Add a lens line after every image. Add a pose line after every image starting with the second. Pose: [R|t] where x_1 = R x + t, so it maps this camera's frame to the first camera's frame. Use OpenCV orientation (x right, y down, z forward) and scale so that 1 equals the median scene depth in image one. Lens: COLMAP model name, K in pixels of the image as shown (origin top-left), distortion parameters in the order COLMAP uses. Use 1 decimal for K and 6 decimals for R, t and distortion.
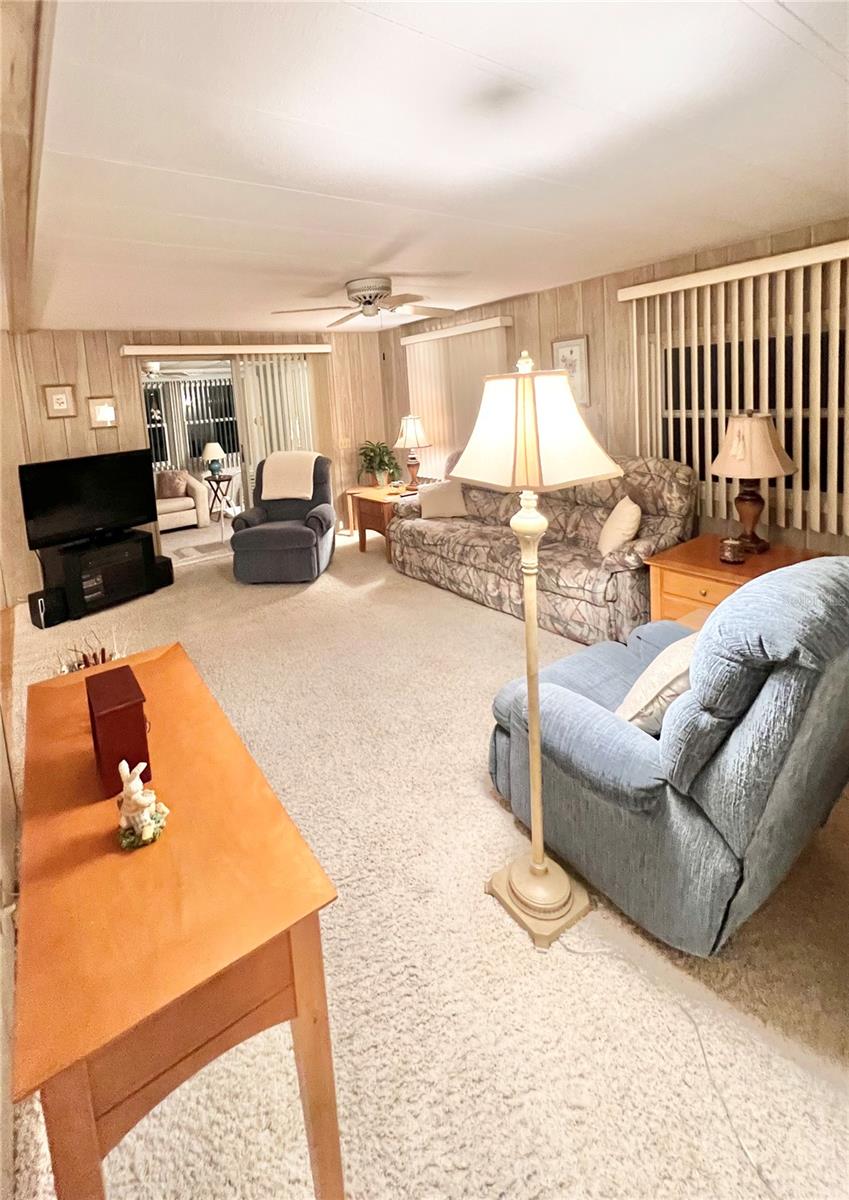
lens RADIAL K [[536.8, 0, 375.4], [0, 536.8, 442.3], [0, 0, 1]] dist [0.000383, 0.000282]
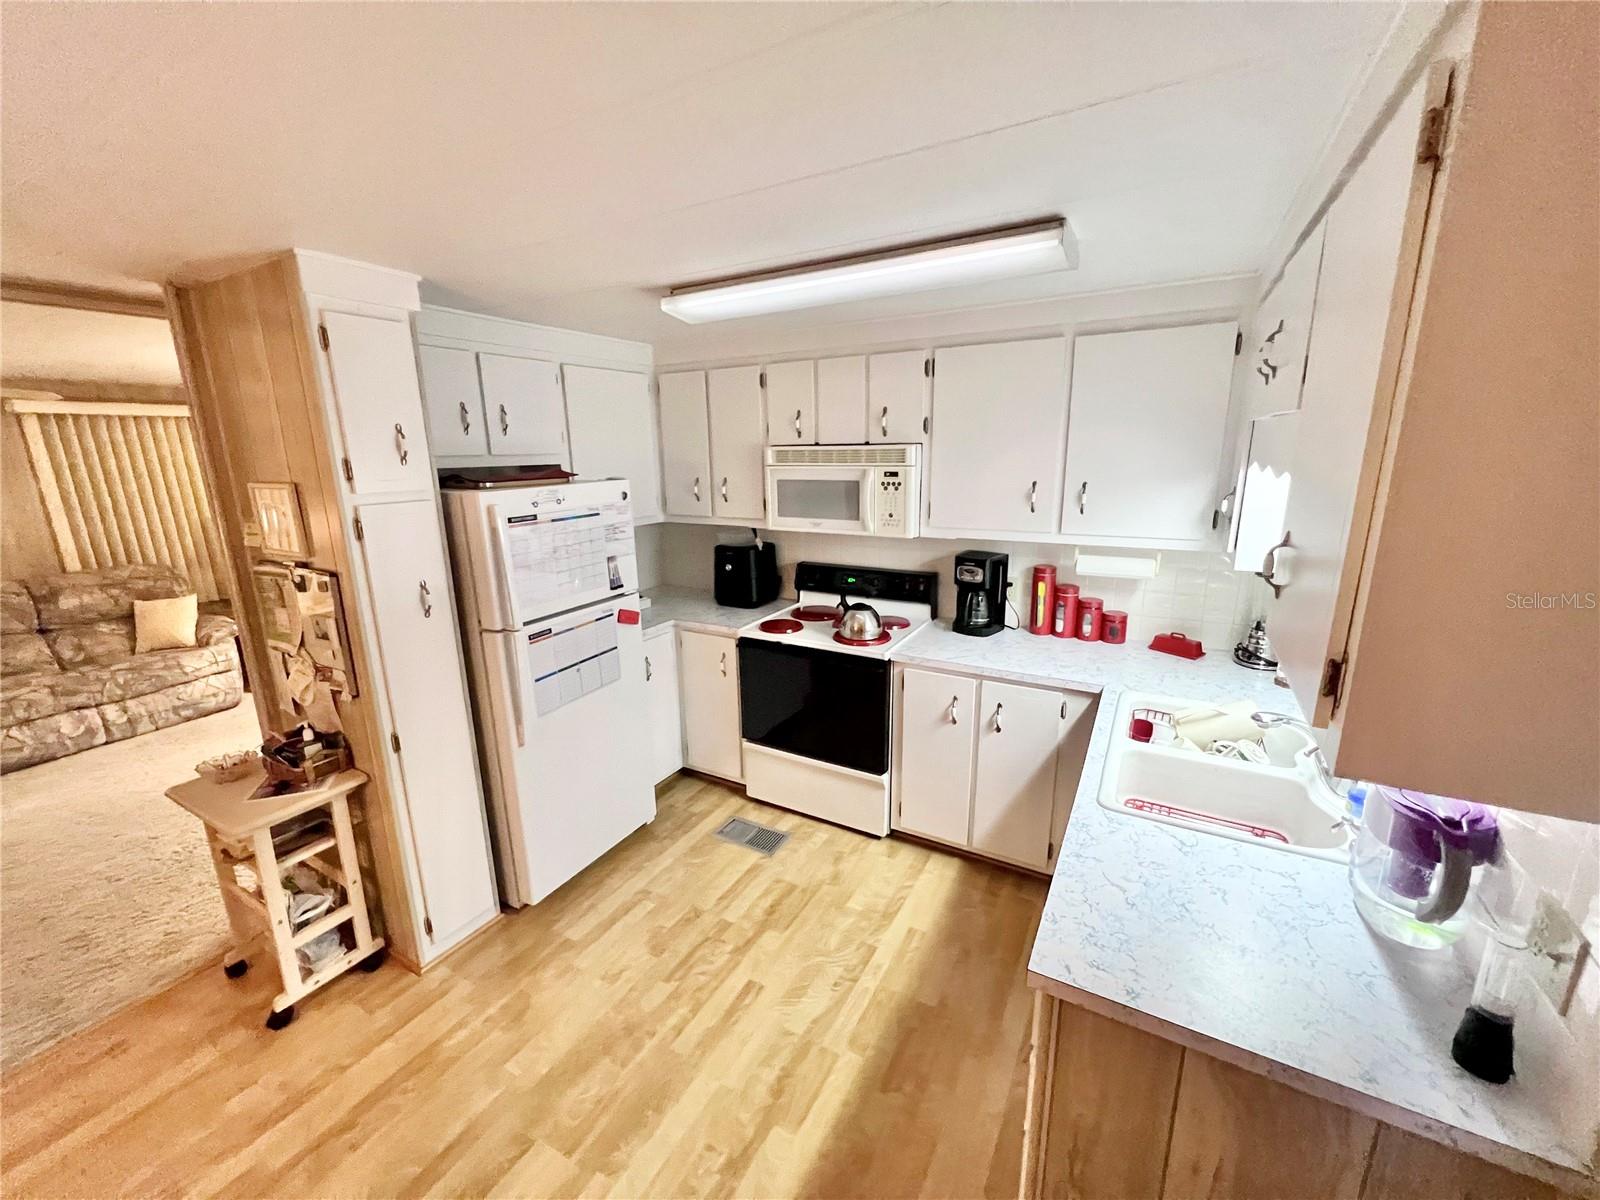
lens RADIAL K [[640.2, 0, 796.7], [0, 640.2, 599.8], [0, 0, 1]] dist [-0.000938, 0.000205]
pose [[-0.440683, -0.134157, 0.887581, -0.964888], [0.128145, 0.969240, 0.210123, -0.001226], [-0.888469, 0.206337, -0.409937, 0.259610]]
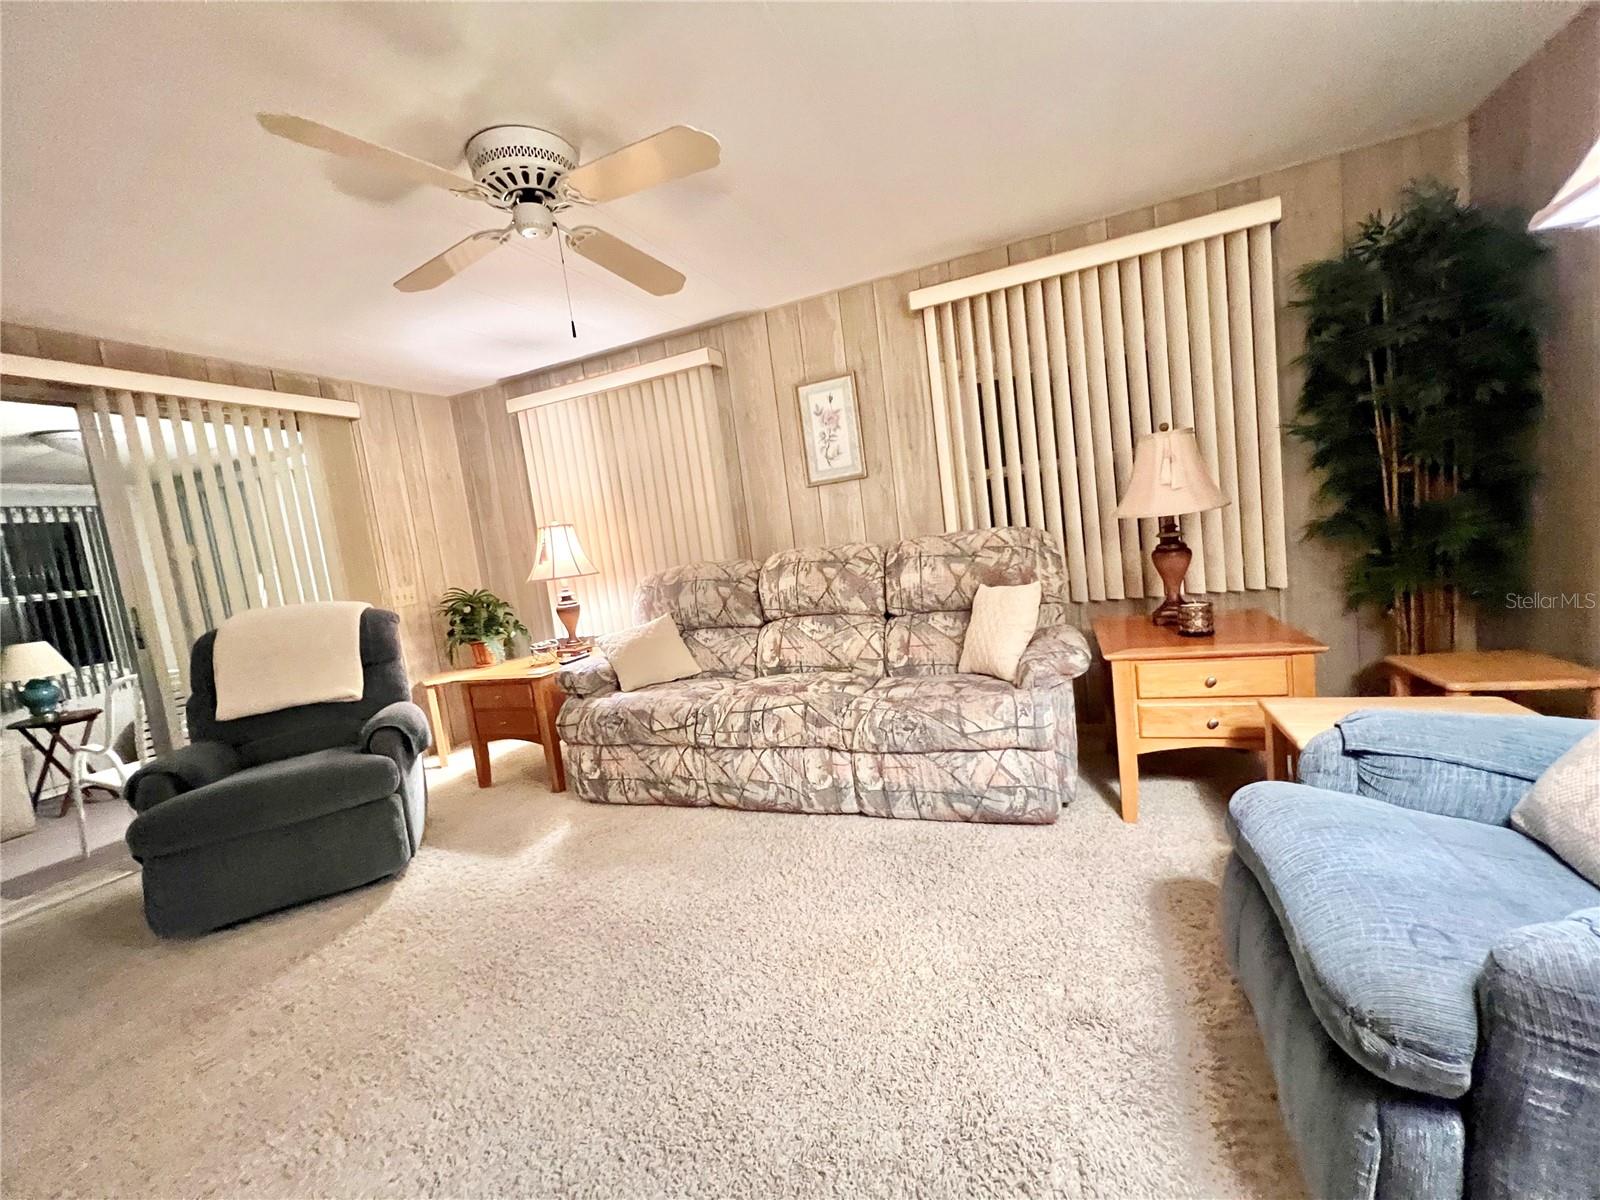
lens RADIAL K [[642.9, 0, 800.0], [0, 642.9, 598.7], [0, 0, 1]] dist [0.000708, 0.000093]
pose [[0.827226, -0.088124, 0.554915, -0.116856], [0.114436, 0.993348, -0.012844, 0.077488], [-0.550092, 0.074127, 0.831808, 0.356100]]
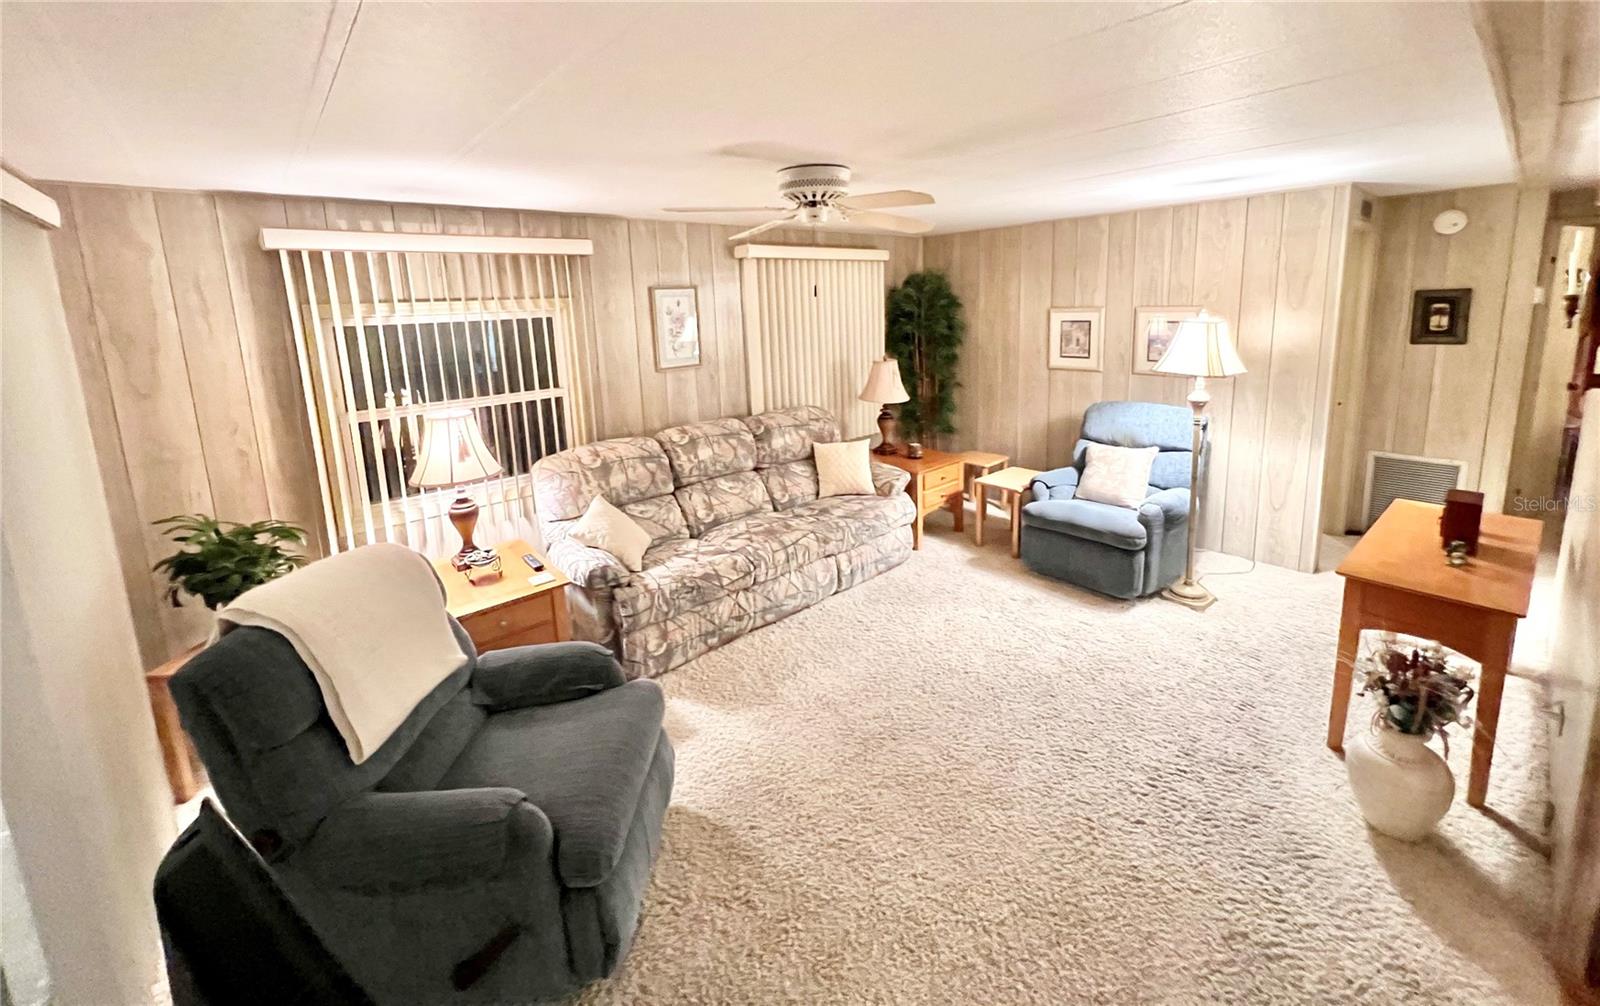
lens RADIAL K [[634.5, 0, 797.6], [0, 634.5, 408.1], [0, 0, 1]] dist [0.000514, 0.000034]
pose [[-0.119381, -0.088017, 0.988939, -0.588470], [0.131599, 0.985872, 0.103630, -0.078210], [-0.984088, 0.142515, -0.106112, 0.878379]]
